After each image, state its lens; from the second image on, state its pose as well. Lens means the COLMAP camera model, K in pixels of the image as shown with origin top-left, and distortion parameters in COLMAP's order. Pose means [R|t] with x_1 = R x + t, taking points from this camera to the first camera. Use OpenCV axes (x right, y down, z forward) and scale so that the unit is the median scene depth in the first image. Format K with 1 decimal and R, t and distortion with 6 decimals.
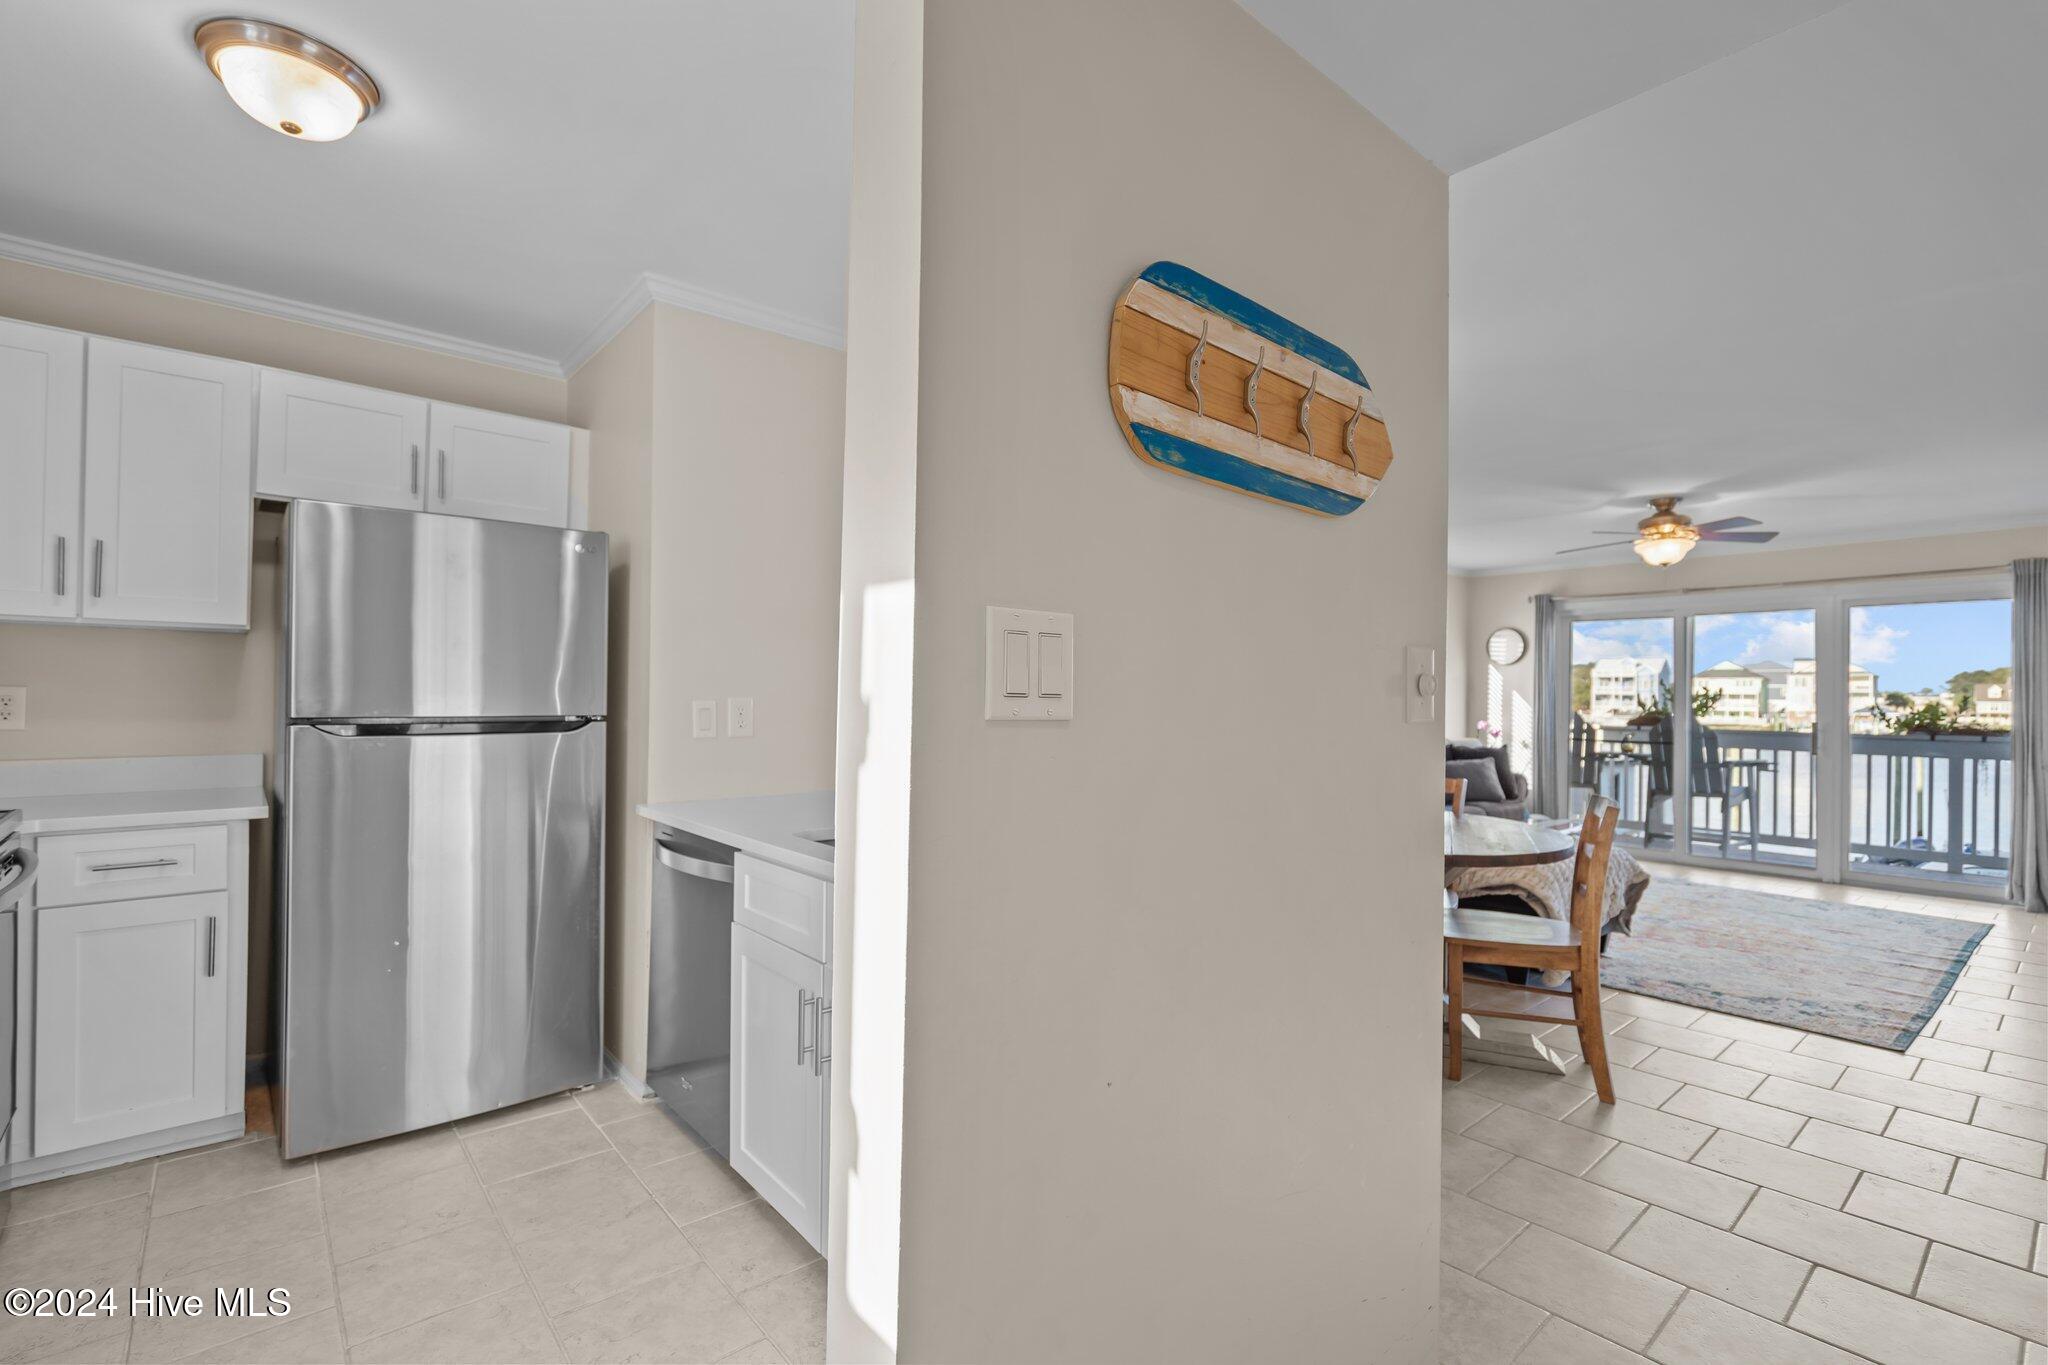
lens RADIAL K [[932.1, 0, 1016.3], [0, 932.1, 688.9], [0, 0, 1]] dist [0.001295, 0.000678]
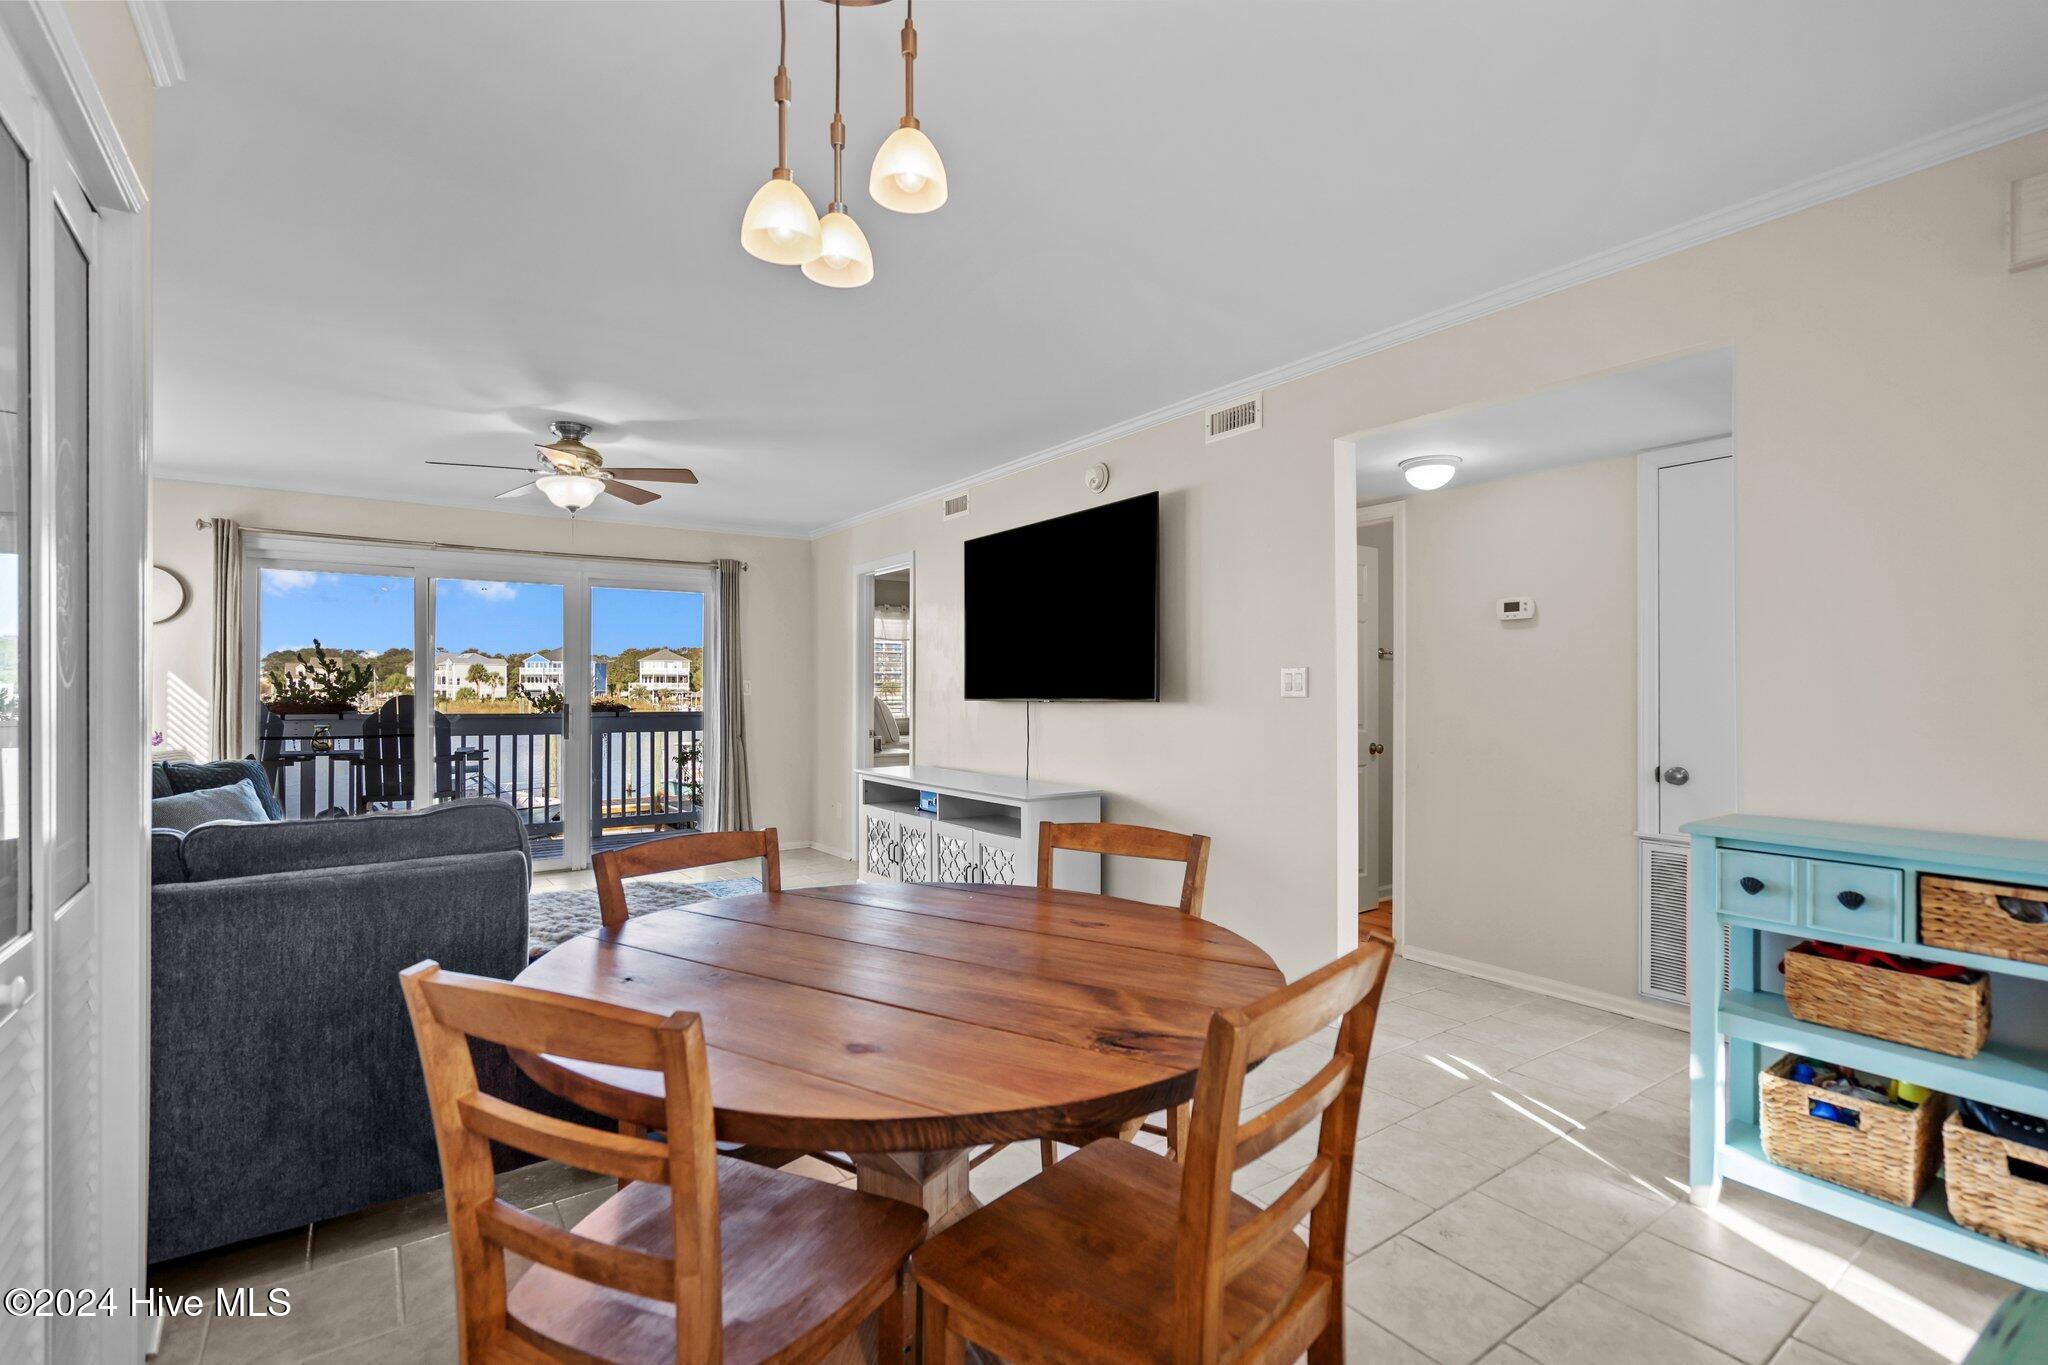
lens RADIAL K [[932.1, 0, 1016.3], [0, 932.1, 688.9], [0, 0, 1]] dist [0.001295, 0.000678]
pose [[0.097426, -0.013127, 0.995156, -0.035004], [-0.011089, 0.999837, 0.014275, 0.001791], [-0.995181, -0.012426, 0.097264, 0.414150]]
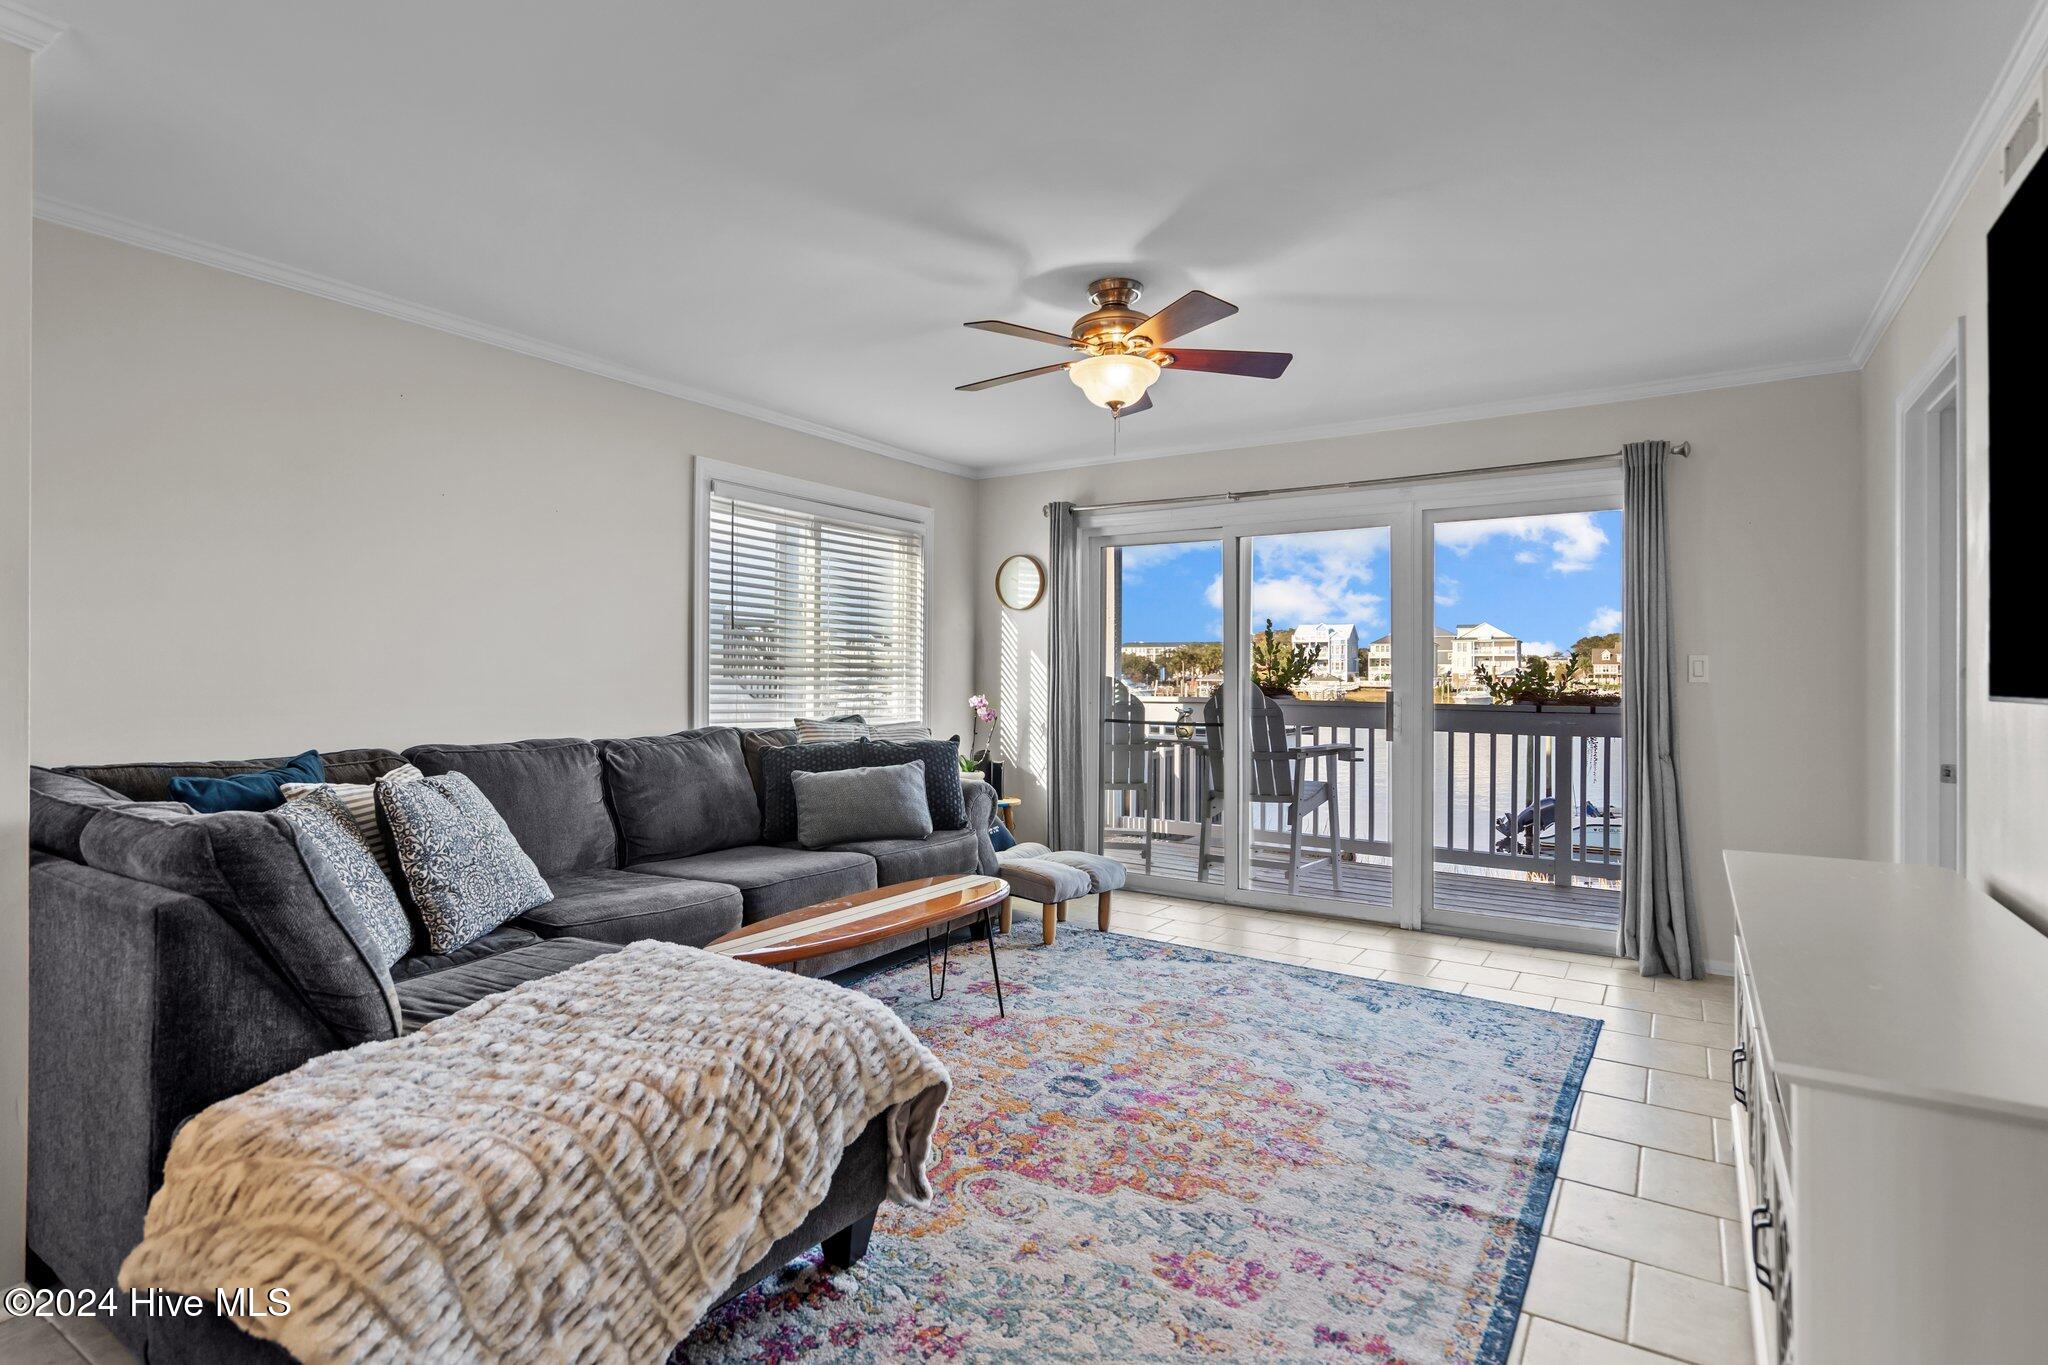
lens RADIAL K [[1018.5, 0, 1020.0], [0, 1018.5, 663.3], [0, 0, 1]] dist [0.002886, 0.000637]
pose [[0.959184, -0.007008, 0.282697, 0.357231], [0.005287, 0.999963, 0.006852, 0.008042], [-0.282734, -0.005078, 0.959185, 0.338760]]
